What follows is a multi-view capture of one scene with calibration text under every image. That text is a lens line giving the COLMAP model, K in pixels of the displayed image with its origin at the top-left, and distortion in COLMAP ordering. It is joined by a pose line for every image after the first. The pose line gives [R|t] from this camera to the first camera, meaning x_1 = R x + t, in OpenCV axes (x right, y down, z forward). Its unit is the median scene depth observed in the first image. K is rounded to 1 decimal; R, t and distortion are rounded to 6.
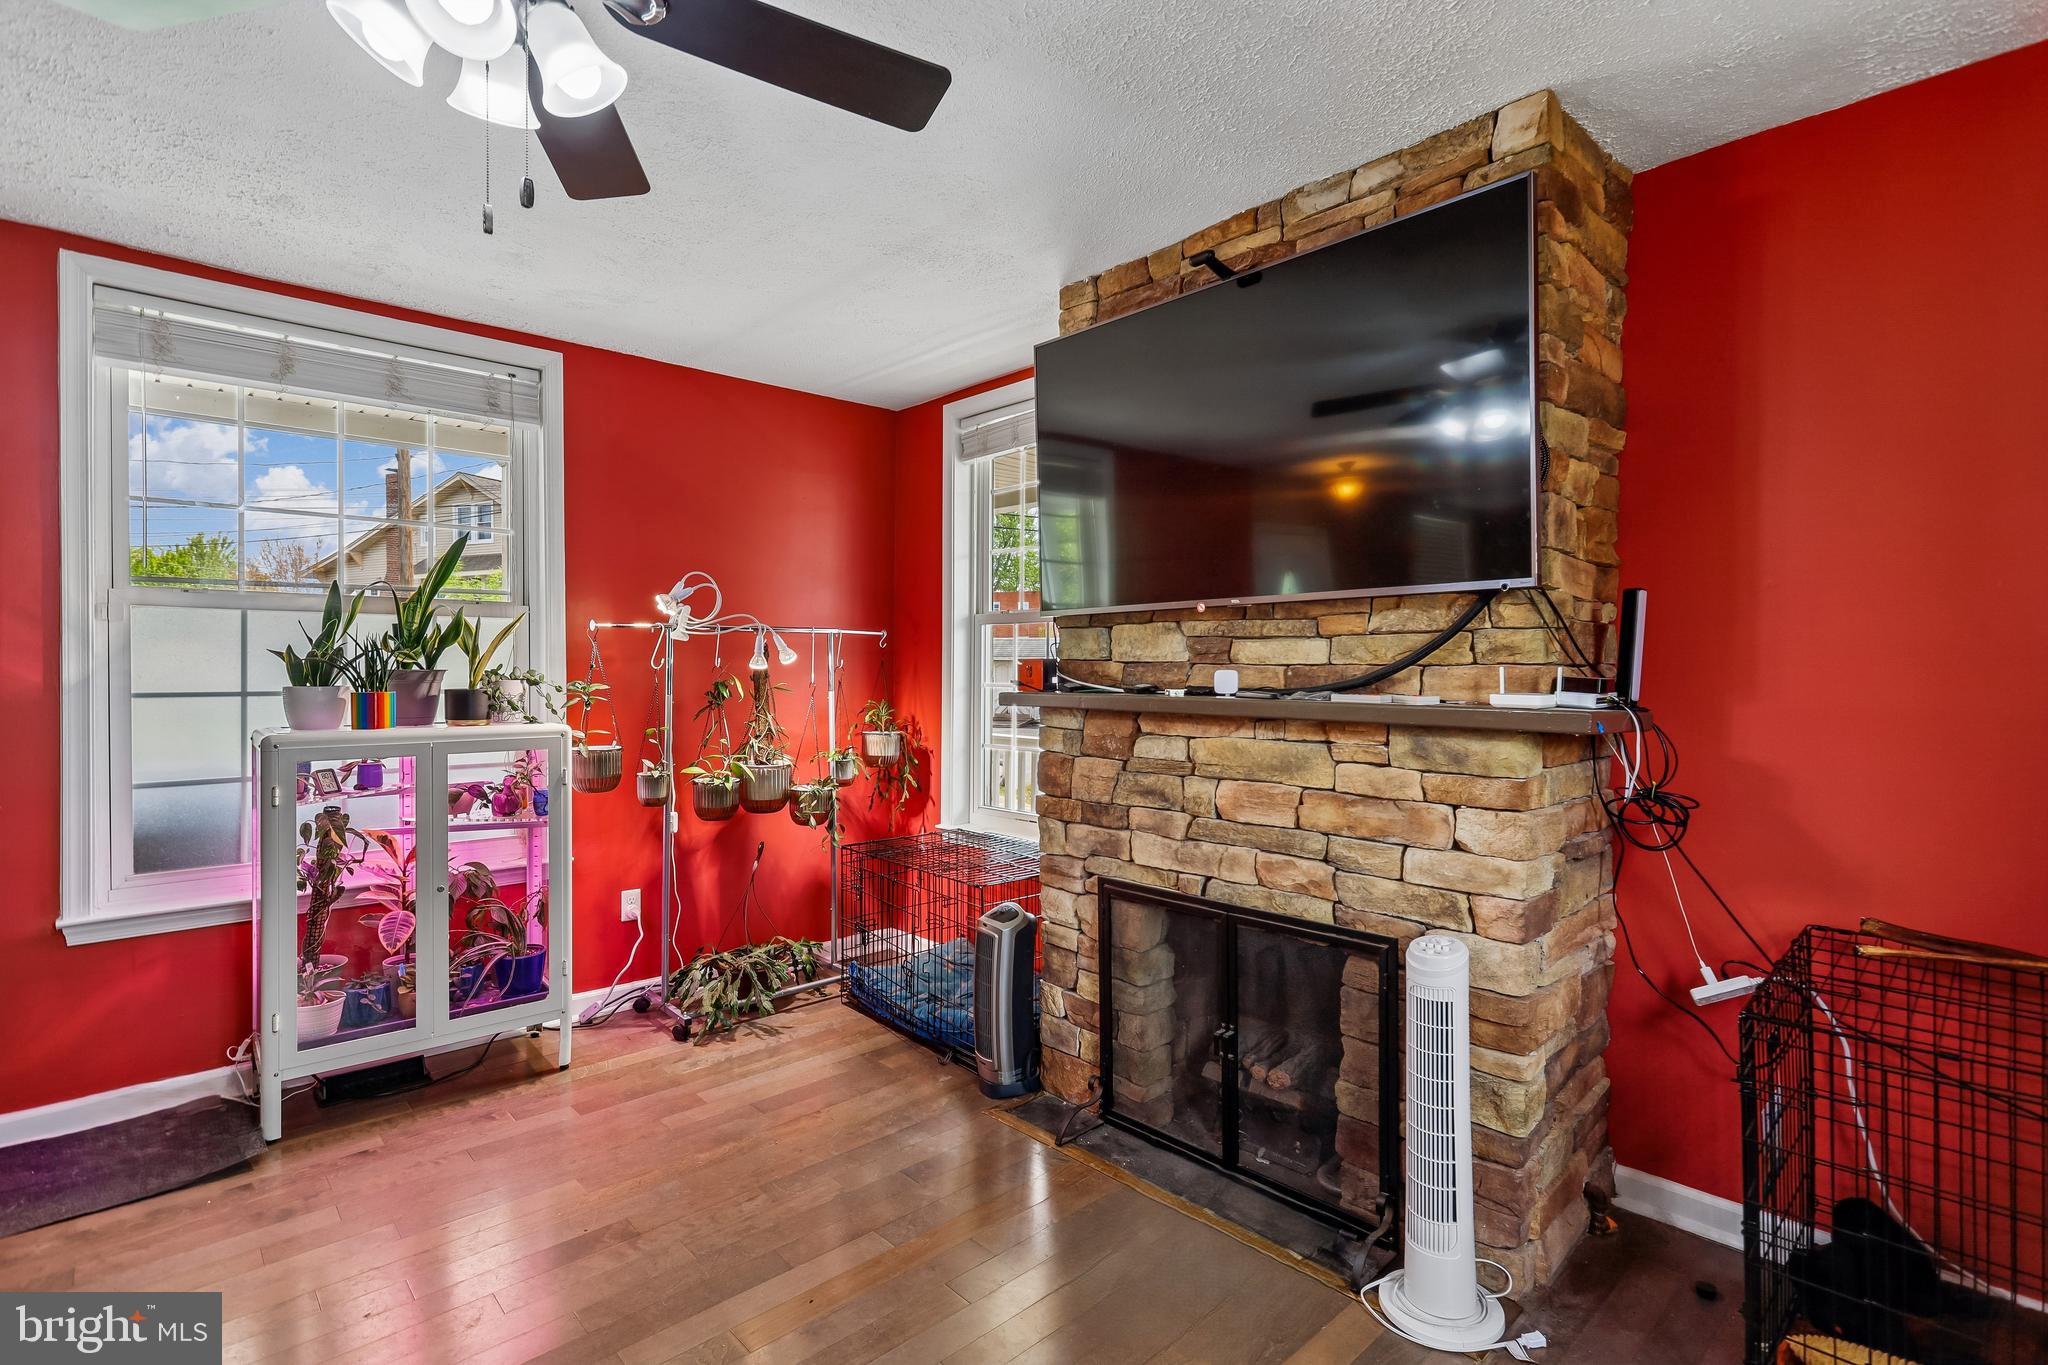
lens RADIAL K [[970.0, 0, 1025.1], [0, 970.0, 671.9], [0, 0, 1]] dist [-0.000316, 0.000570]
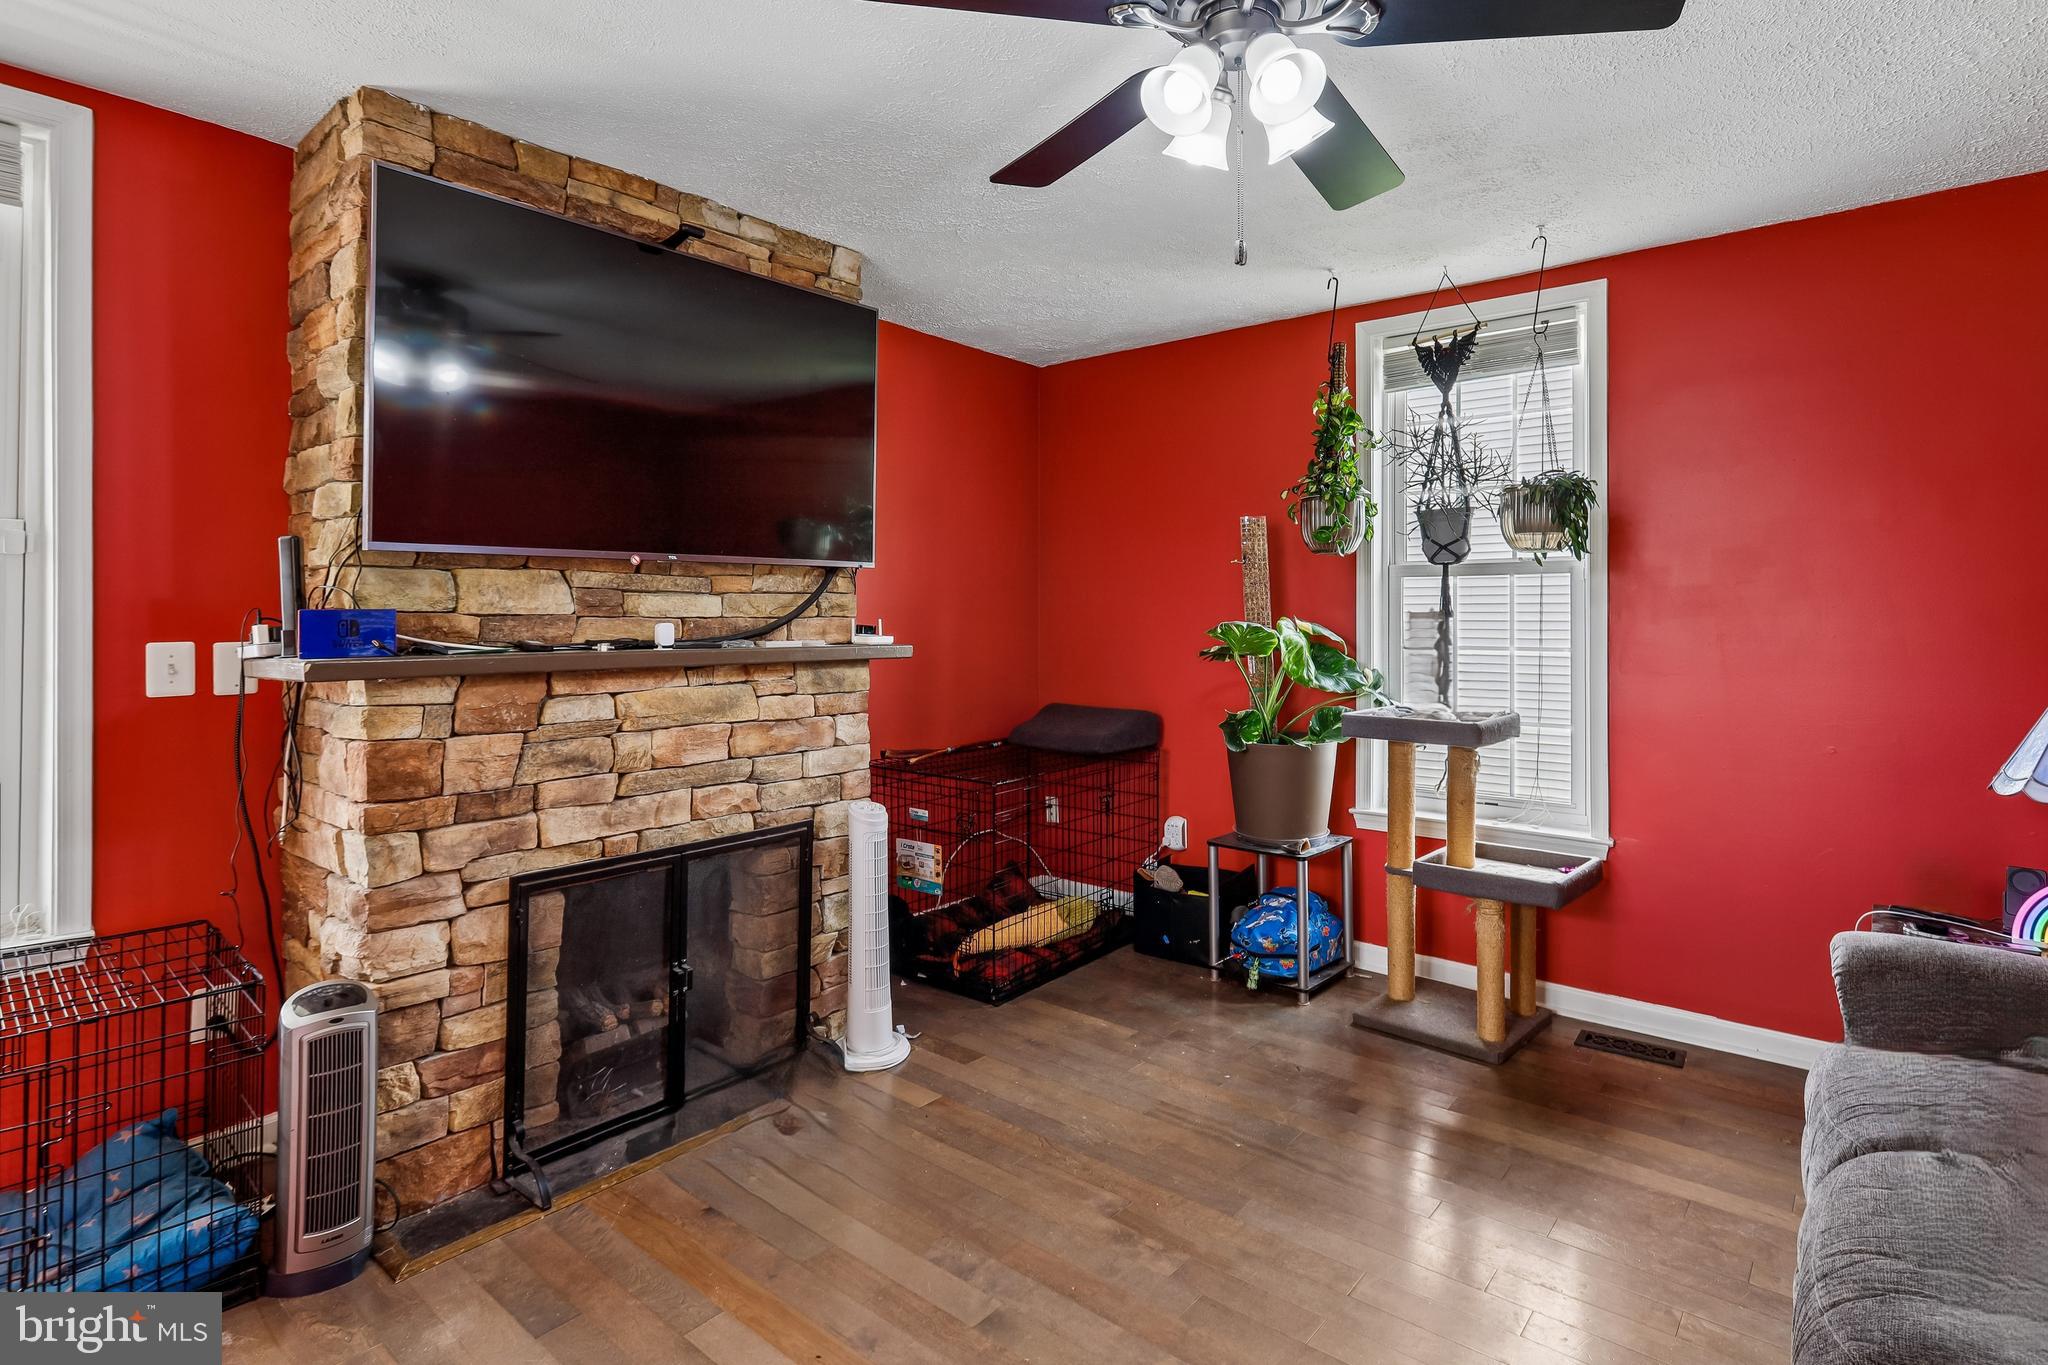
lens RADIAL K [[1042.4, 0, 1024.0], [0, 1042.4, 612.1], [0, 0, 1]] dist [0.001630, 0.000439]
pose [[-0.115627, 0.004138, 0.993284, -0.942463], [0.007199, 0.999969, -0.003328, -0.006877], [-0.993267, 0.006765, -0.115653, 0.747994]]
